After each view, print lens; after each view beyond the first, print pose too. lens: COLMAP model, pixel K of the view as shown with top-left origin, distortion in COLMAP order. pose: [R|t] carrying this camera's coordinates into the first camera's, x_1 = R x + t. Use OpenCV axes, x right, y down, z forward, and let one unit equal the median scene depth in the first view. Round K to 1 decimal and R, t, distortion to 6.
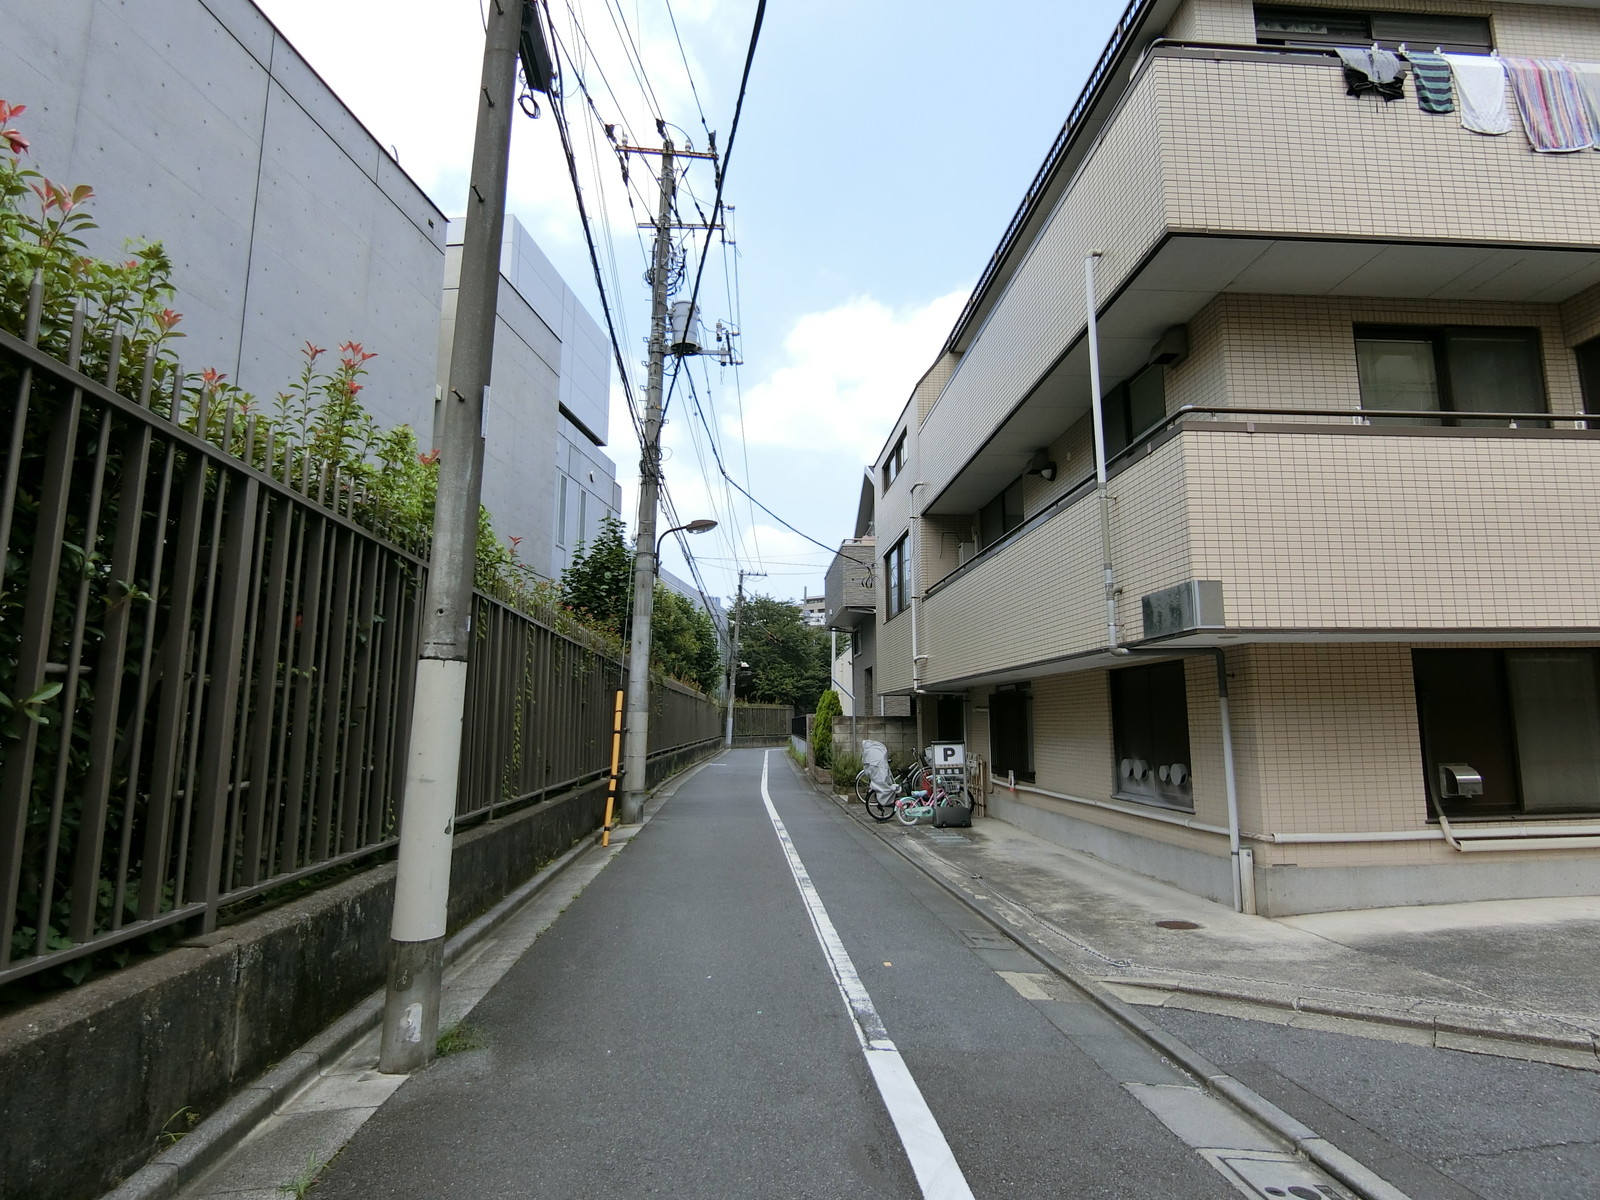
lens RADIAL K [[899.2, 0, 803.8], [0, 899.2, 592.4], [0, 0, 1]] dist [-0.041005, -0.001416]
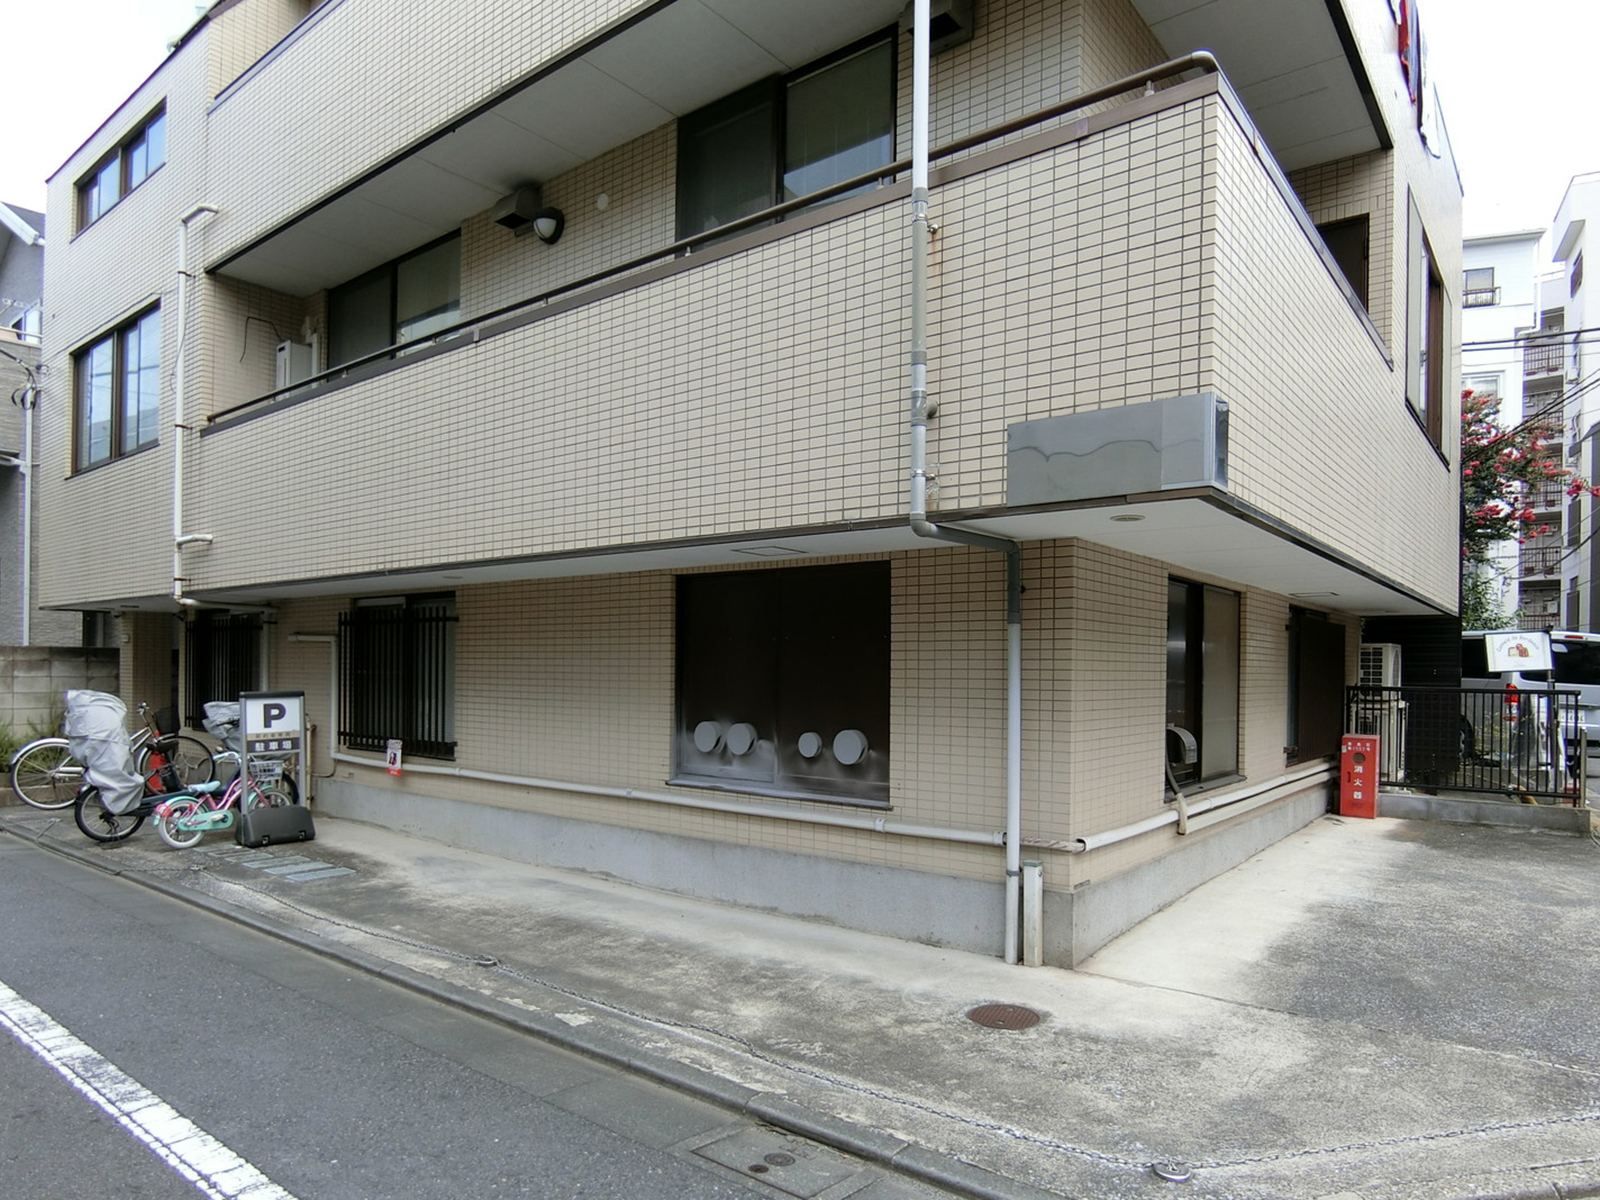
lens RADIAL K [[987.4, 0, 832.0], [0, 987.4, 683.8], [0, 0, 1]] dist [-0.019862, -0.004212]
pose [[0.663389, -0.001234, 0.748274, -0.067884], [-0.119578, 0.986972, 0.107640, 0.059232], [-0.738658, -0.160884, 0.654599, 0.379838]]
